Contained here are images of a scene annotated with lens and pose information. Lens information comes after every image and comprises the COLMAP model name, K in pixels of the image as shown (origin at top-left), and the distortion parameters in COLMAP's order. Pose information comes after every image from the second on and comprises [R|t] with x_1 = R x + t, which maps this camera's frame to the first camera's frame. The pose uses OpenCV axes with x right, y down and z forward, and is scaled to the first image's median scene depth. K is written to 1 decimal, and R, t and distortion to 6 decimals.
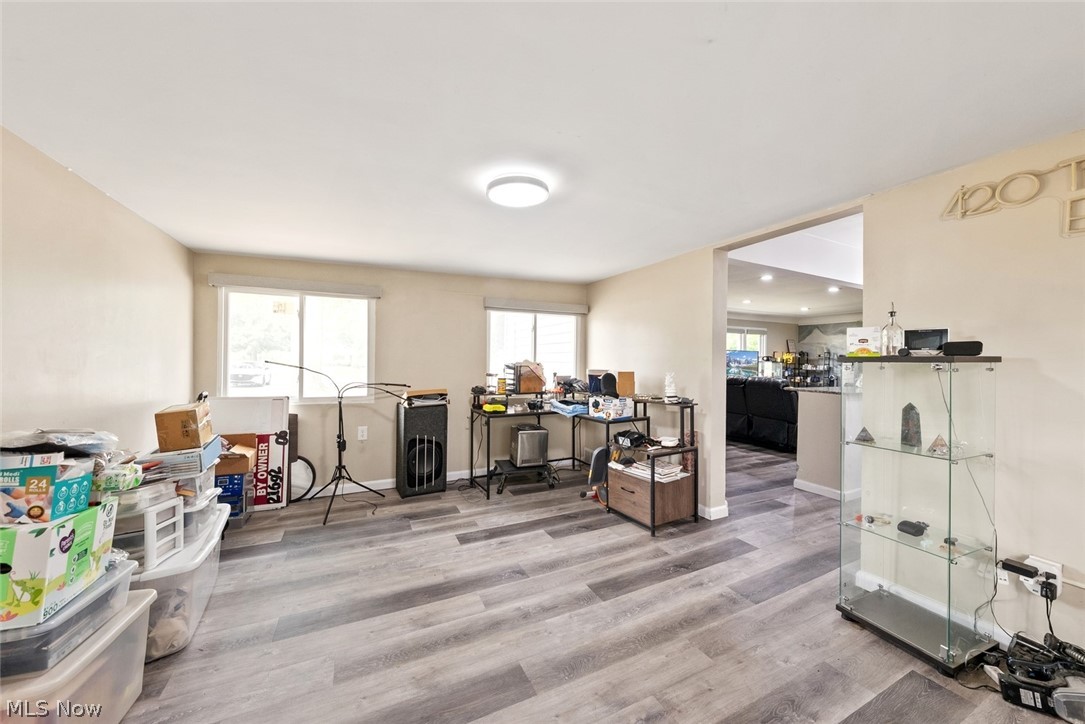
lens RADIAL K [[380.0, 0, 546.6], [0, 380.0, 362.2], [0, 0, 1]] dist [-0.002010, -0.000230]
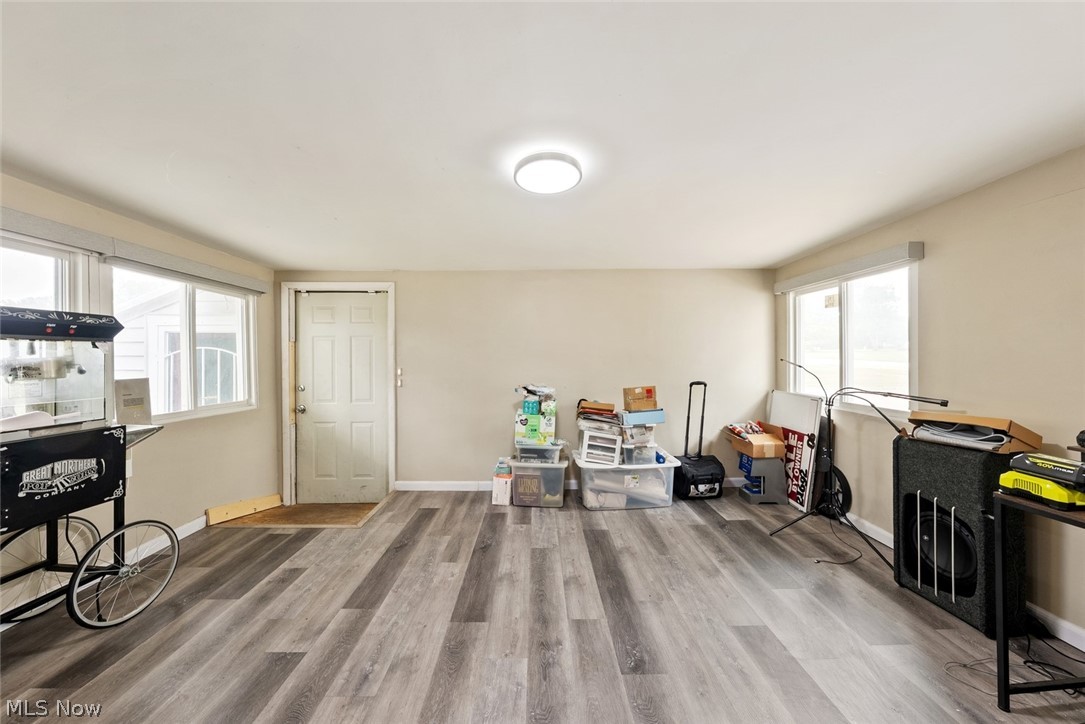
lens RADIAL K [[380.0, 0, 546.2], [0, 380.0, 357.7], [0, 0, 1]] dist [-0.002010, -0.000230]
pose [[-0.415678, -0.005997, -0.909492, 0.446639], [-0.003127, 0.999982, -0.005165, 0.000243], [0.909506, 0.000697, -0.415689, 0.813249]]
